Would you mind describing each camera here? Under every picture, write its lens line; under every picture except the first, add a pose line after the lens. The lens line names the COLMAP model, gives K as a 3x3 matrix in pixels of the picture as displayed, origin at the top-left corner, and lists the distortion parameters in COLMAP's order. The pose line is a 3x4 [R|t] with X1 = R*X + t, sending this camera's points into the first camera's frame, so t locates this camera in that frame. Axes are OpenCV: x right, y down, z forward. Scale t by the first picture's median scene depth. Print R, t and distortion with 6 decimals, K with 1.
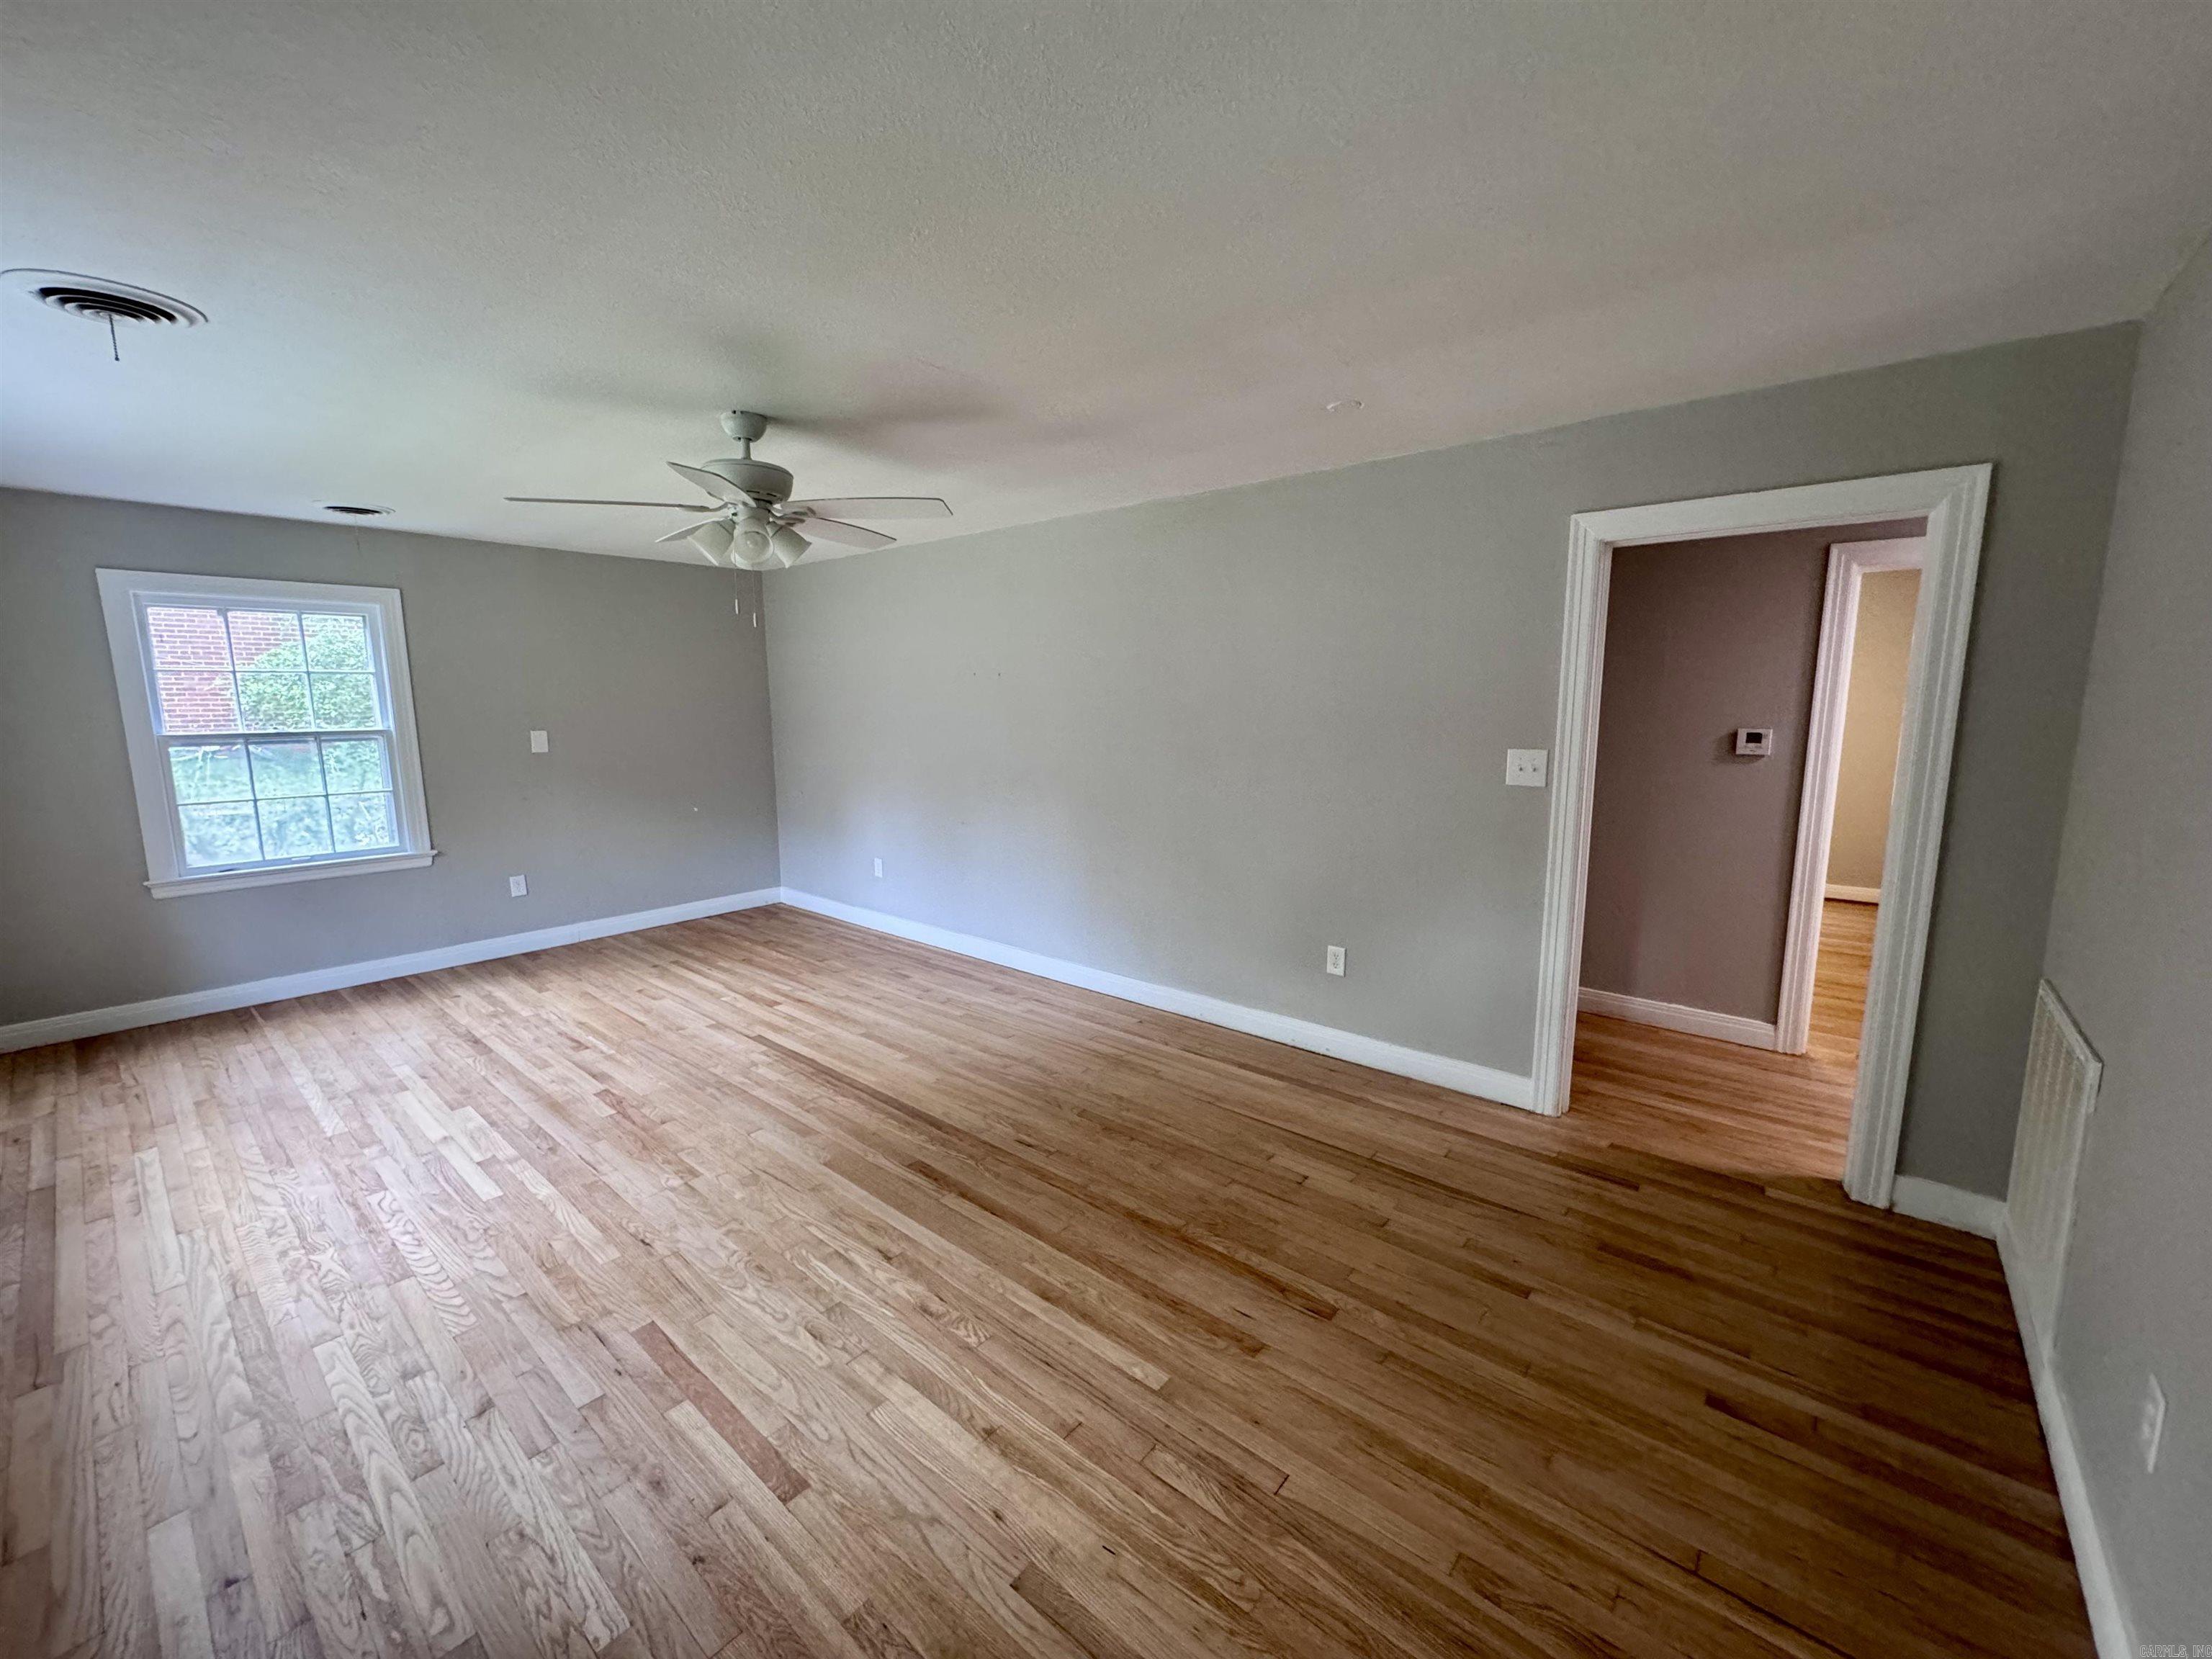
lens RADIAL K [[882.7, 0, 1105.4], [0, 882.7, 838.2], [0, 0, 1]] dist [-0.002061, 0.000457]
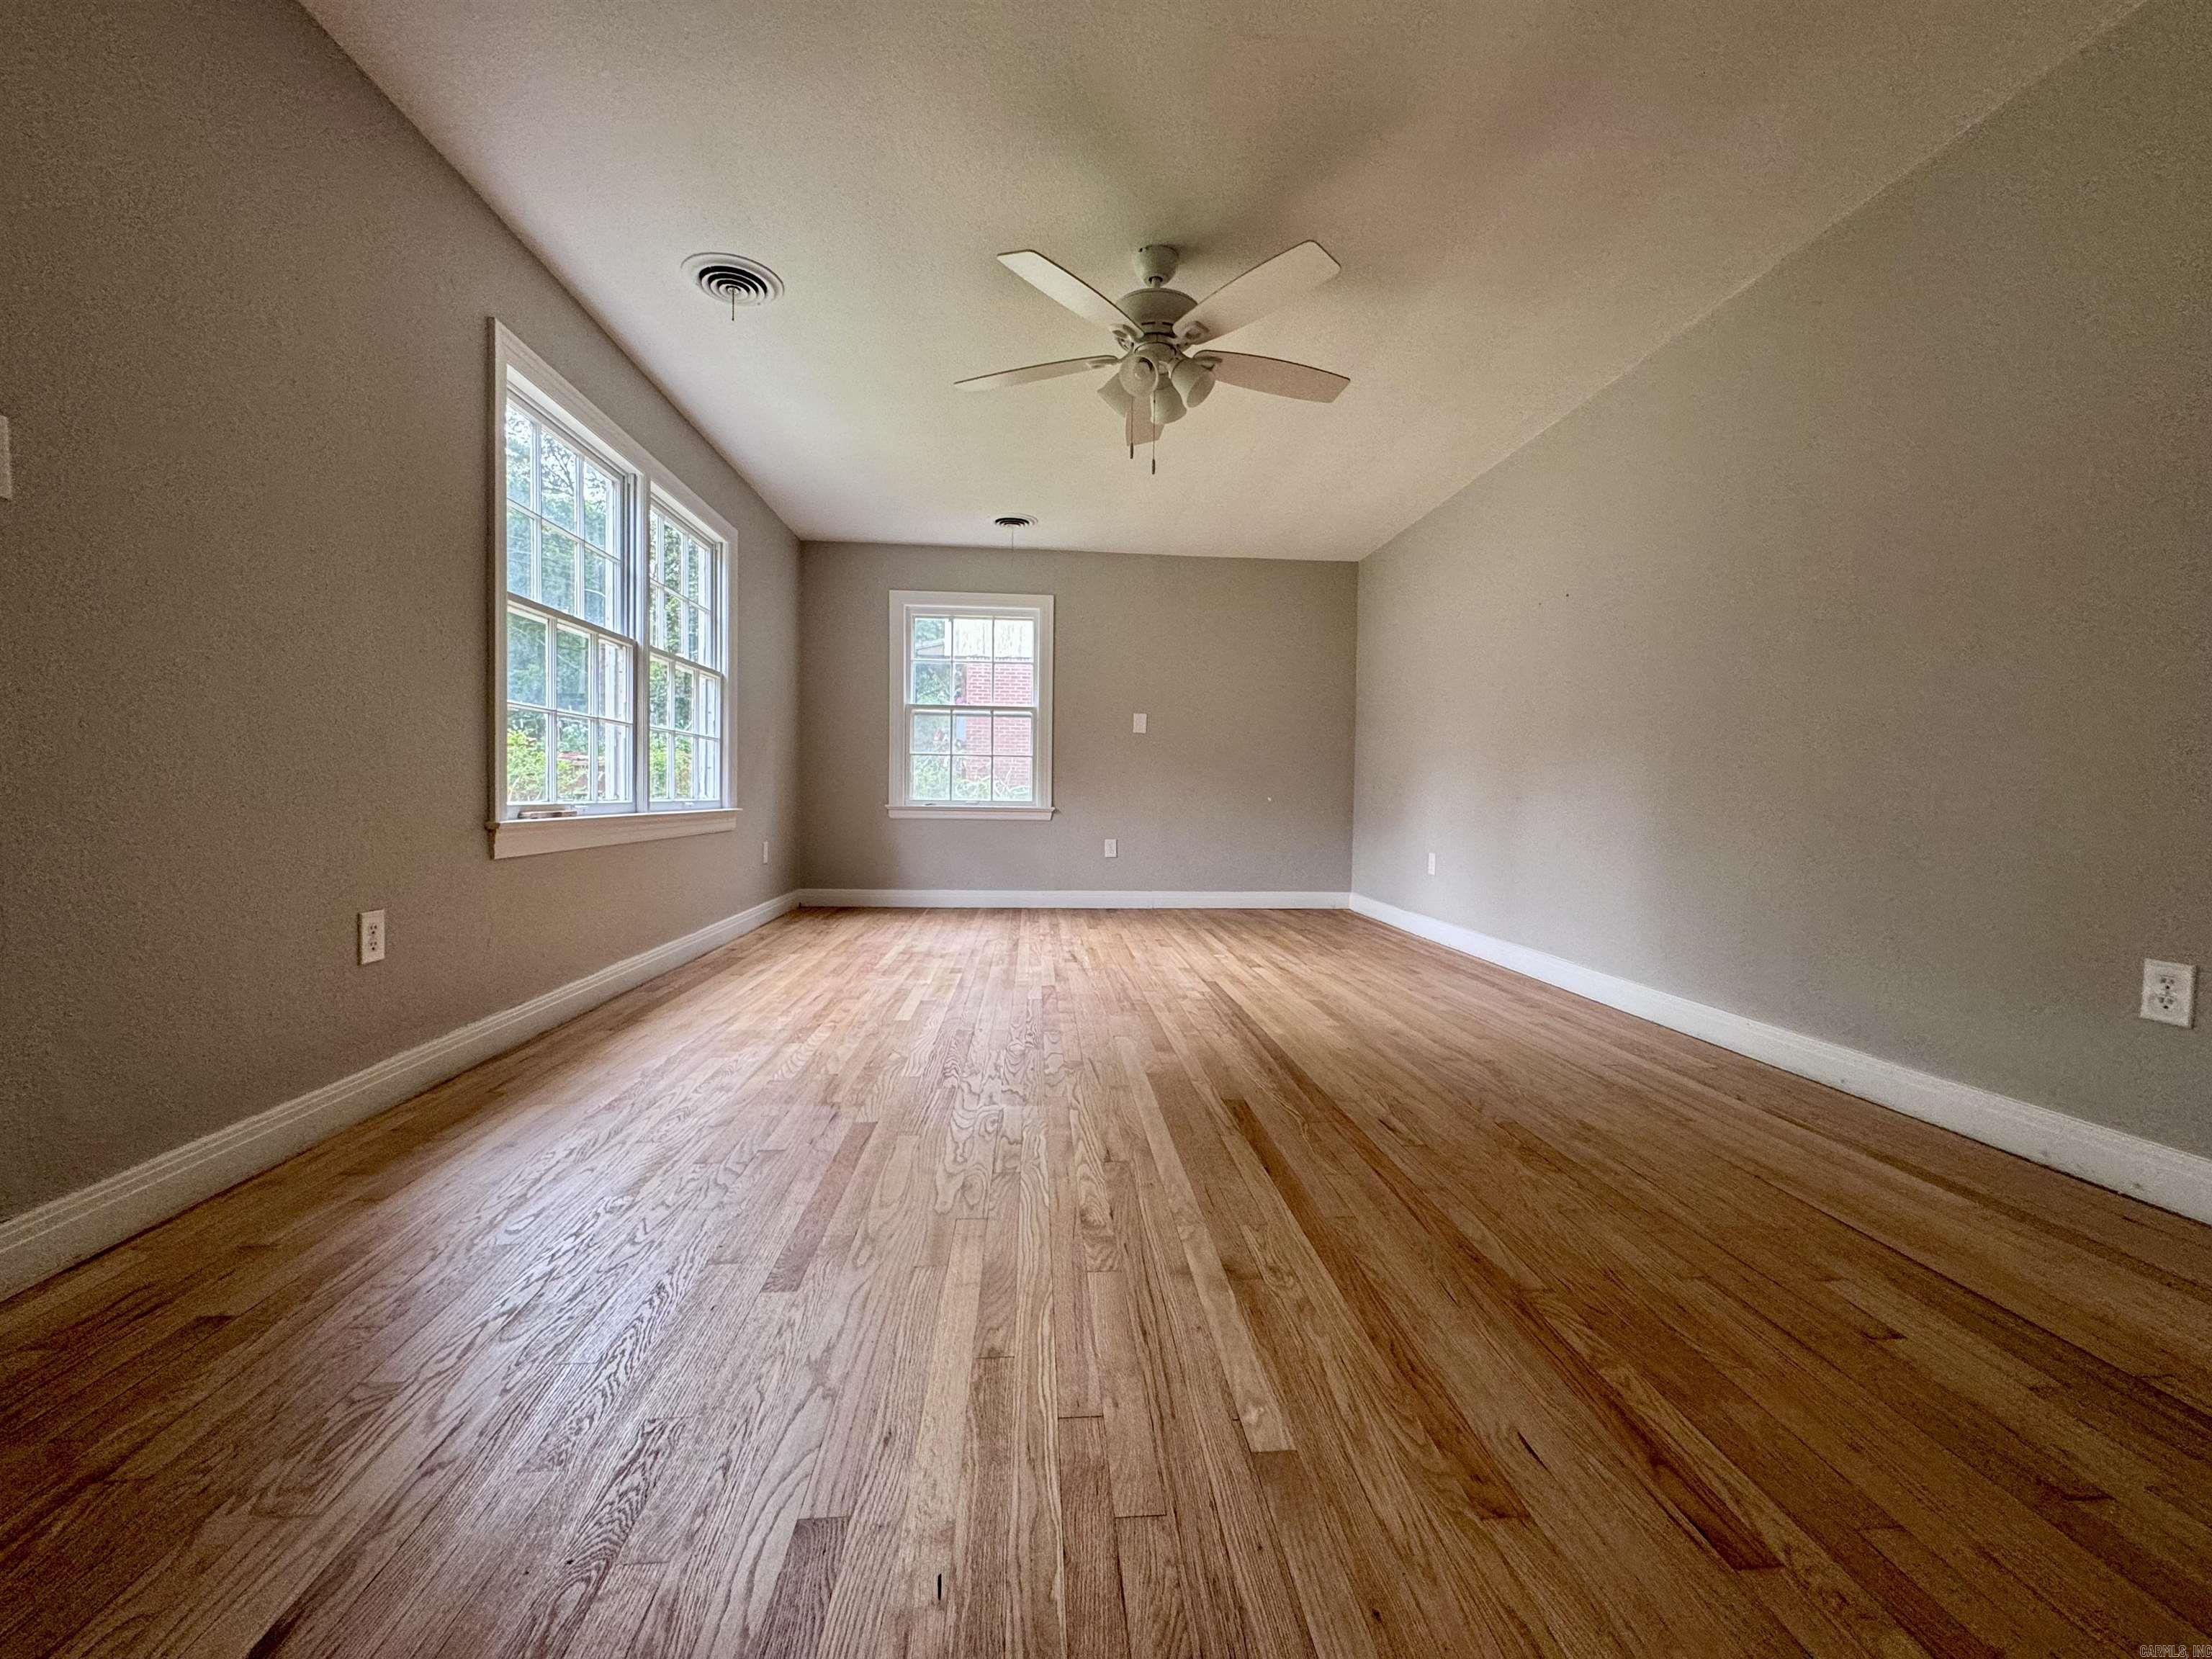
lens RADIAL K [[882.7, 0, 1106.7], [0, 882.7, 818.0], [0, 0, 1]] dist [-0.002061, 0.000457]
pose [[0.706215, 0.030600, -0.707336, 0.251197], [-0.128180, 0.988082, -0.085232, 0.208247], [0.696298, 0.150858, 0.701720, 0.346835]]
